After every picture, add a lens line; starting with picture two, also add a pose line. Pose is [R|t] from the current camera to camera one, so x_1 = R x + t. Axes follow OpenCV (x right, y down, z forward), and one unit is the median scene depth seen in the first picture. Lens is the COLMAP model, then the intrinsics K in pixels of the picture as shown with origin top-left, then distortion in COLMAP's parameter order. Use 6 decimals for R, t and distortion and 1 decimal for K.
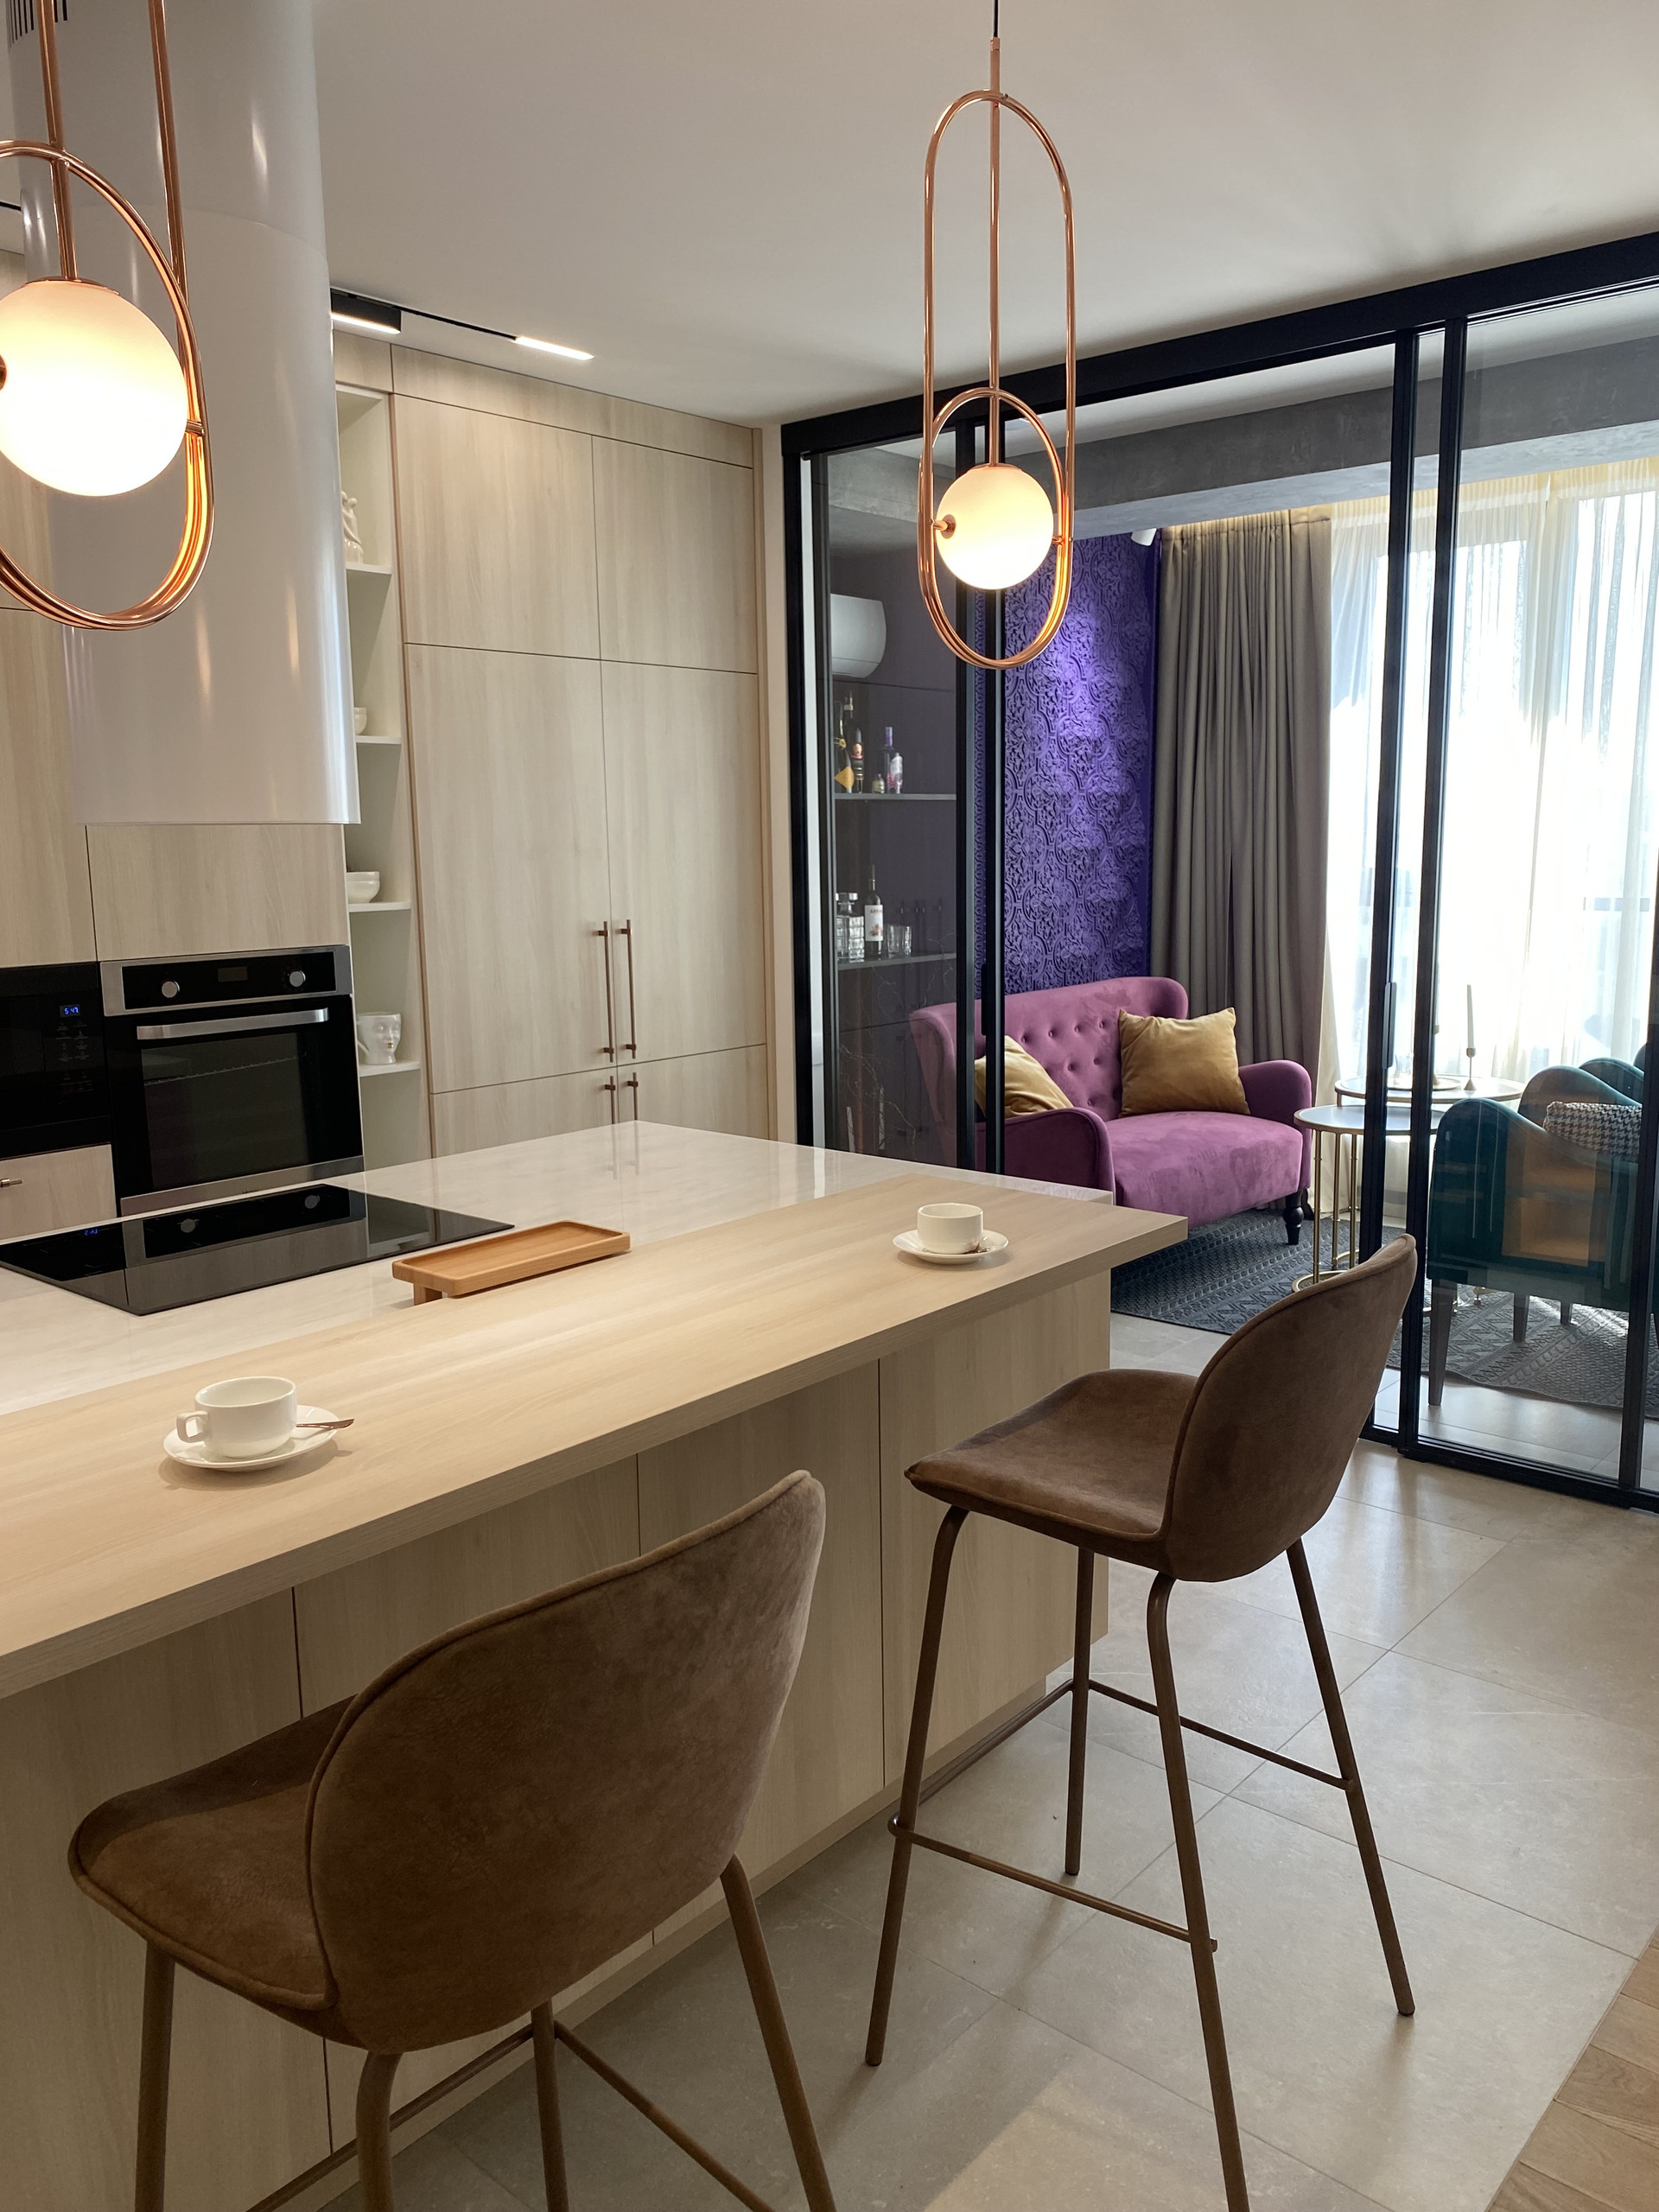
lens RADIAL K [[1685.6, 0, 876.9], [0, 1685.6, 1112.6], [0, 0, 1]] dist [-0.002165, -0.006900]
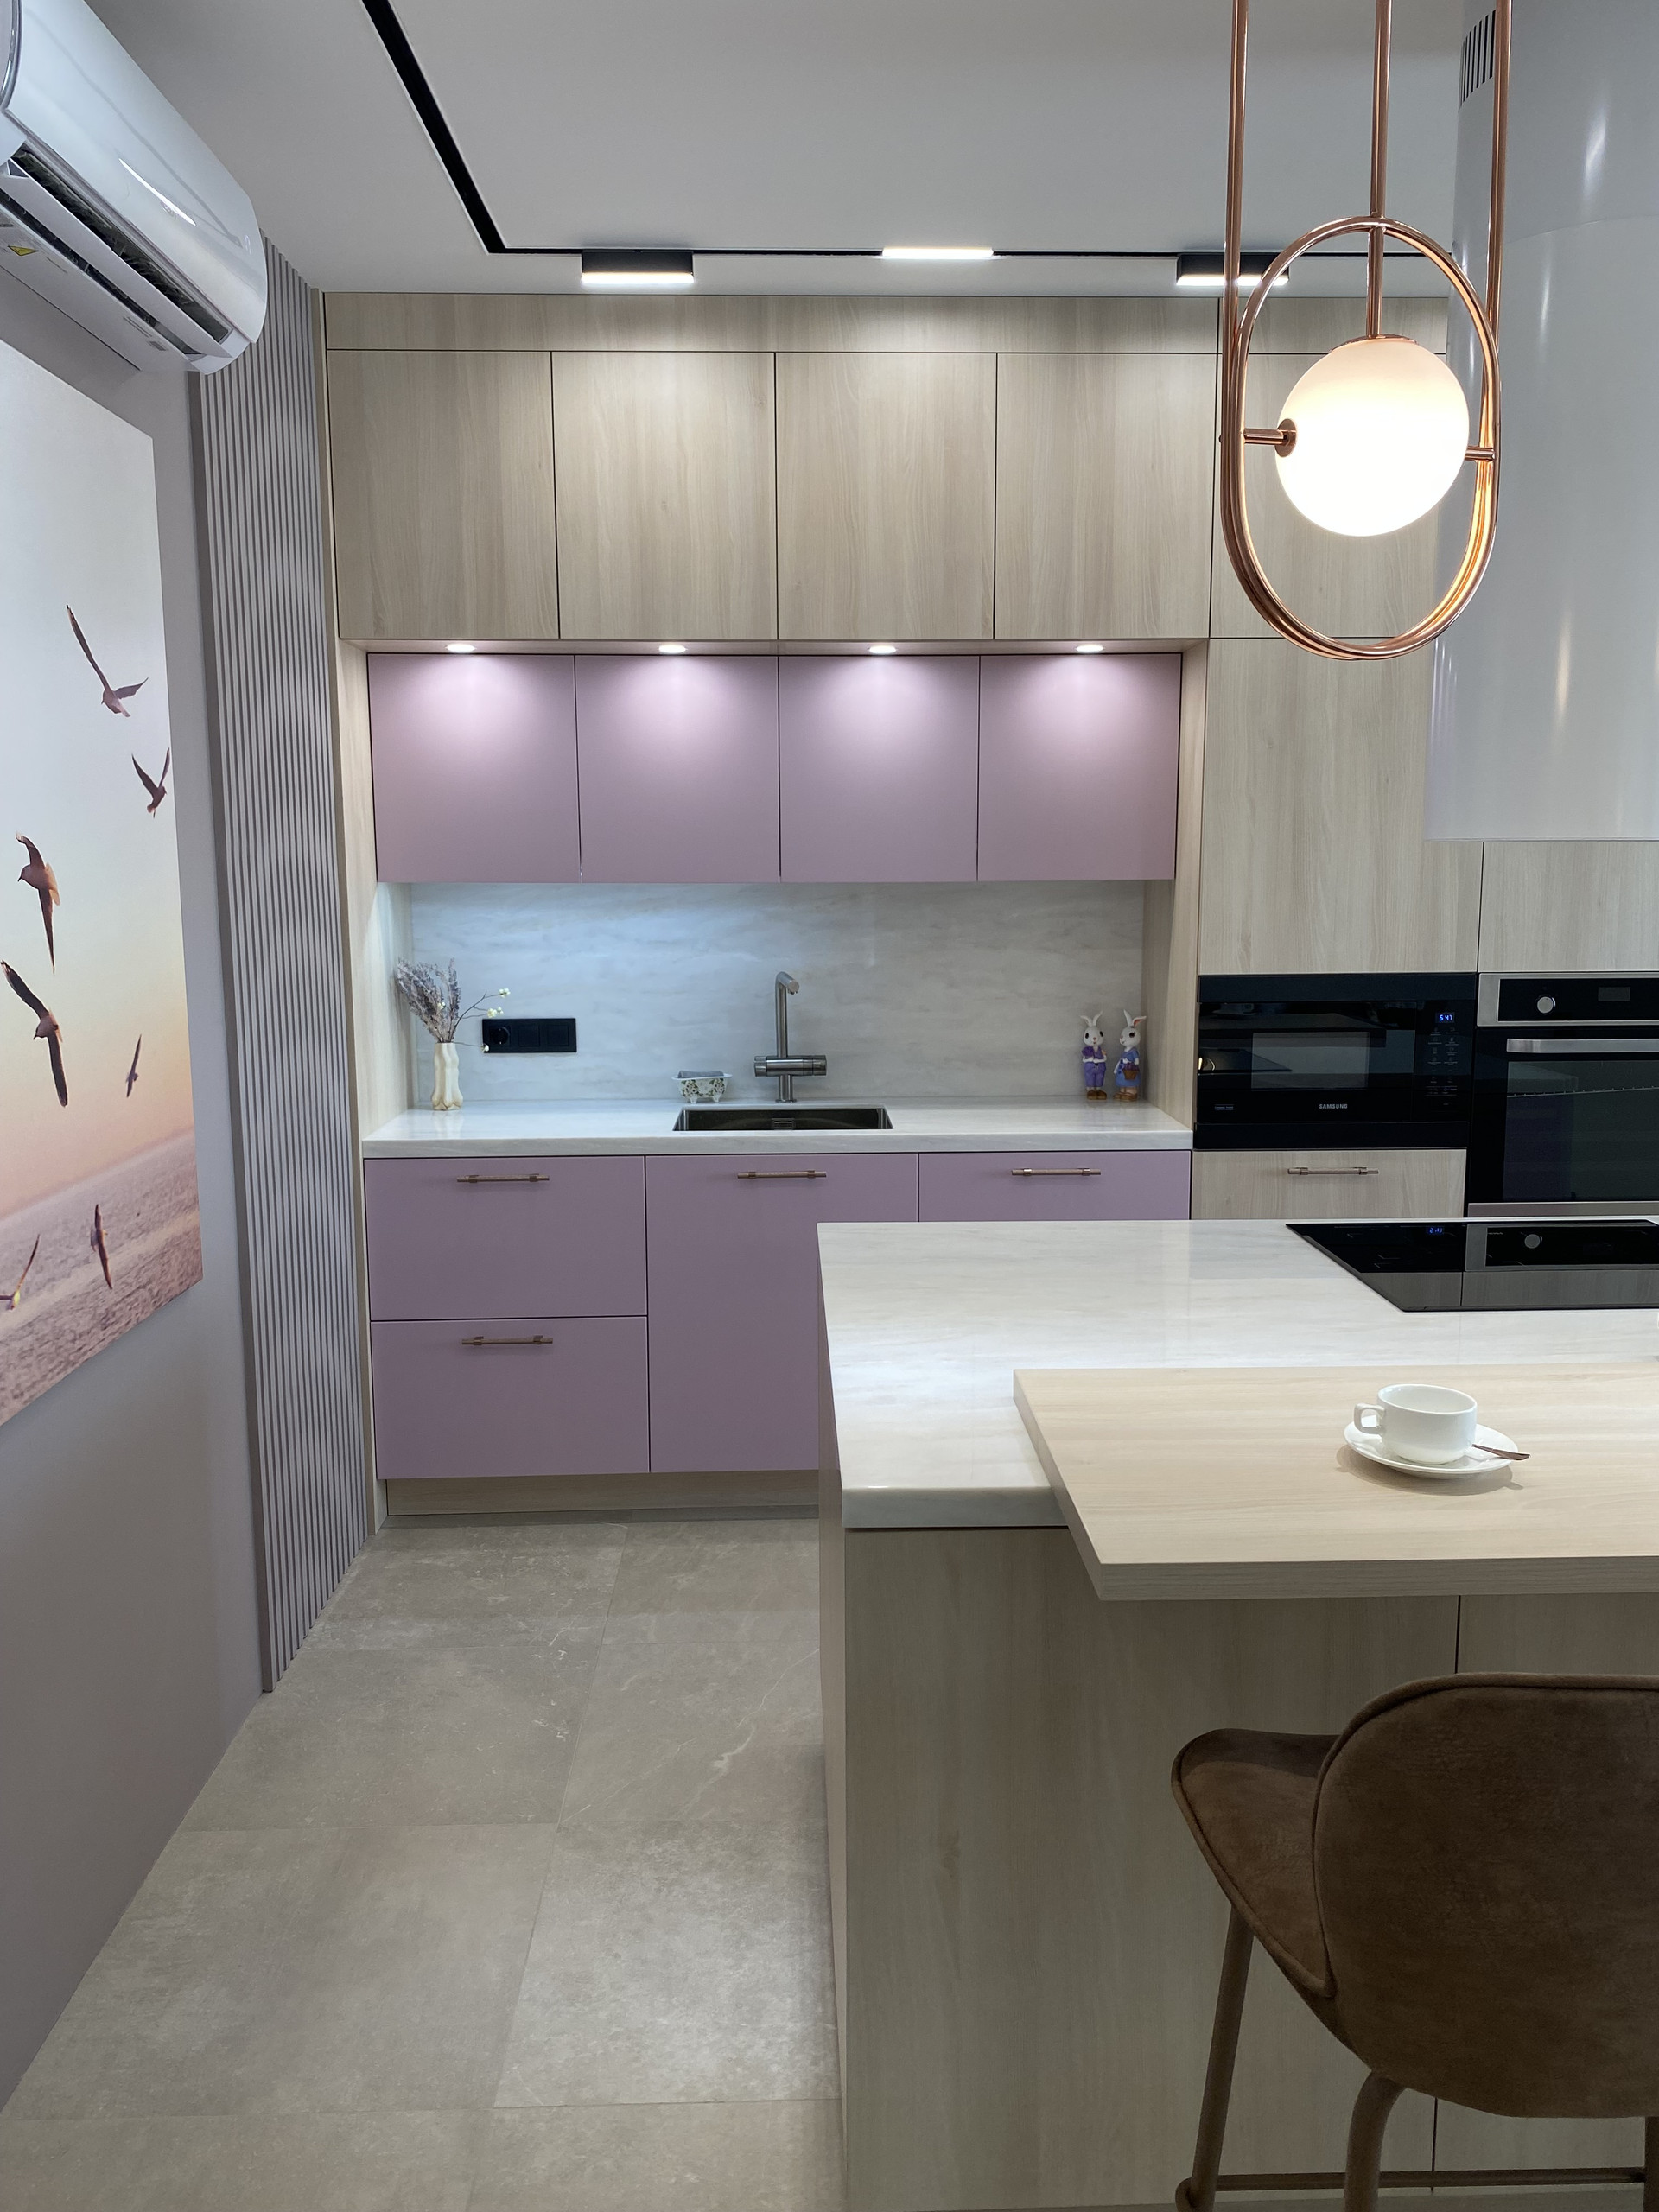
lens RADIAL K [[1685.6, 0, 828.8], [0, 1685.6, 1111.0], [0, 0, 1]] dist [-0.002165, -0.006900]
pose [[0.660835, 0.118706, -0.741084, 0.051442], [-0.125732, 0.990968, 0.046615, -0.003734], [0.739924, 0.062373, 0.669792, 0.017239]]
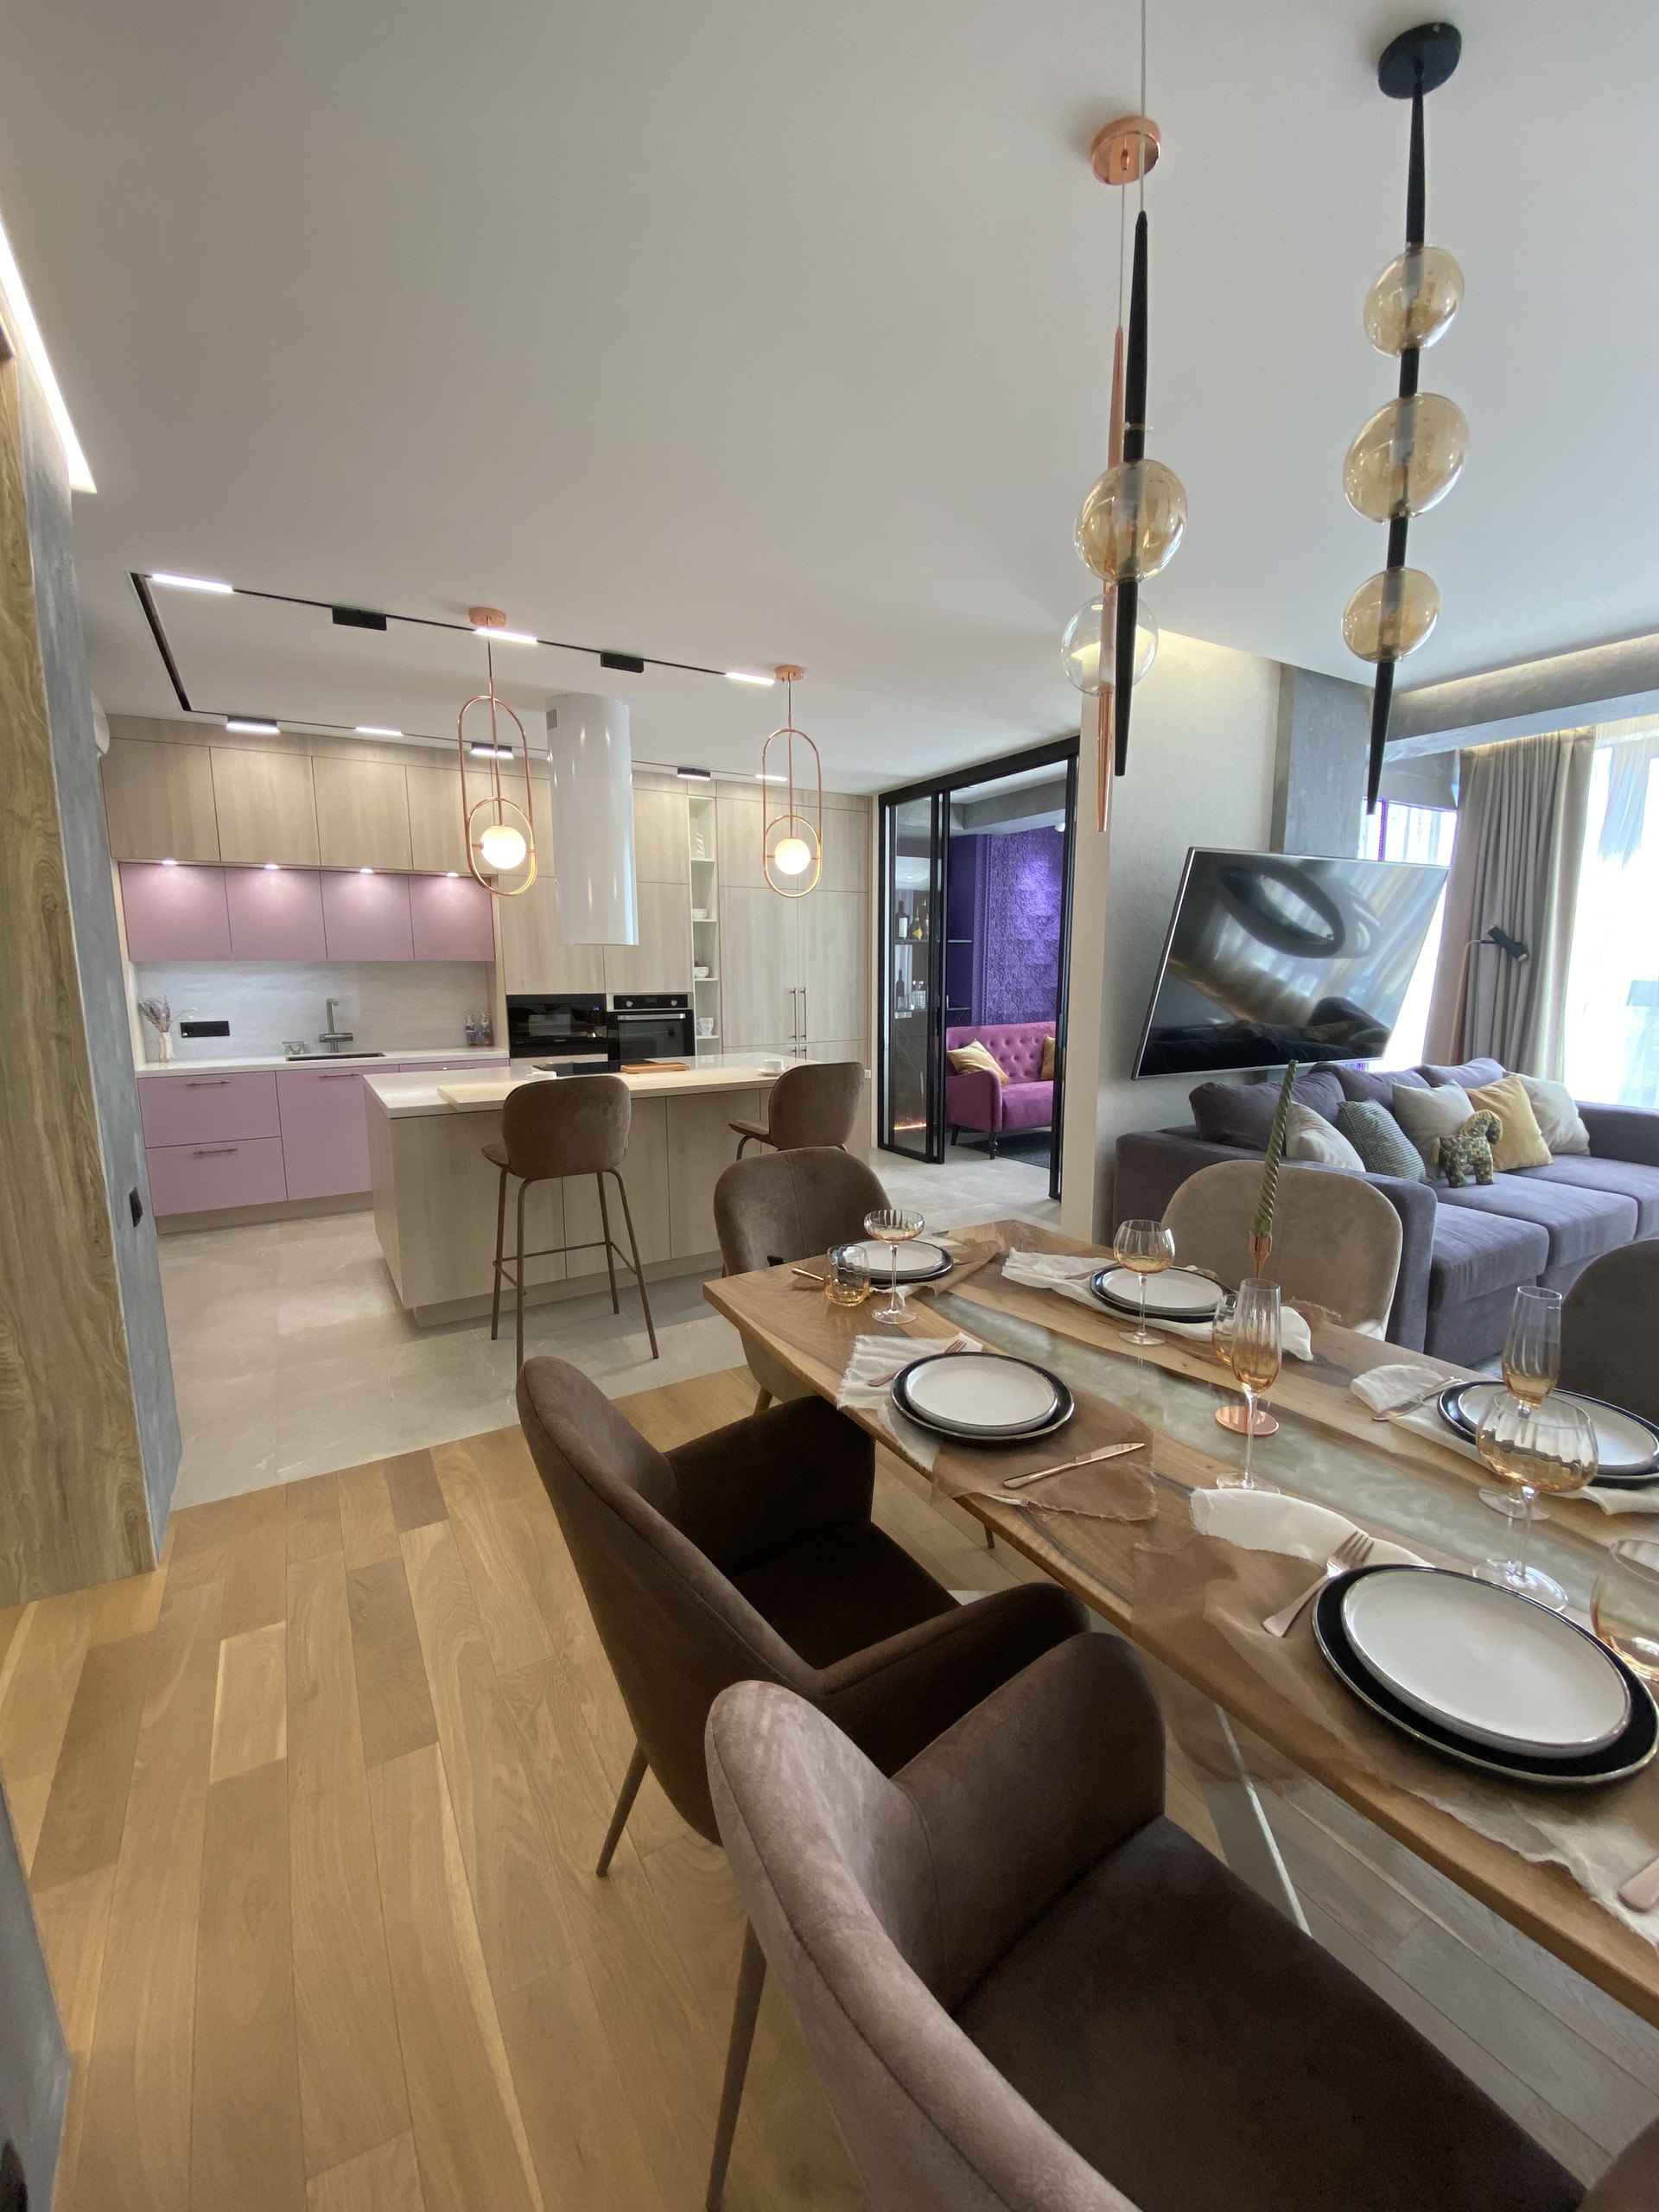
lens RADIAL K [[897.3, 0, 839.1], [0, 897.3, 1101.2], [0, 0, 1]] dist [-0.003240, -0.000715]
pose [[0.948686, 0.052484, -0.311834, 0.449313], [-0.057745, 0.998302, -0.007654, 0.091020], [0.310903, 0.025268, 0.950106, -0.393589]]
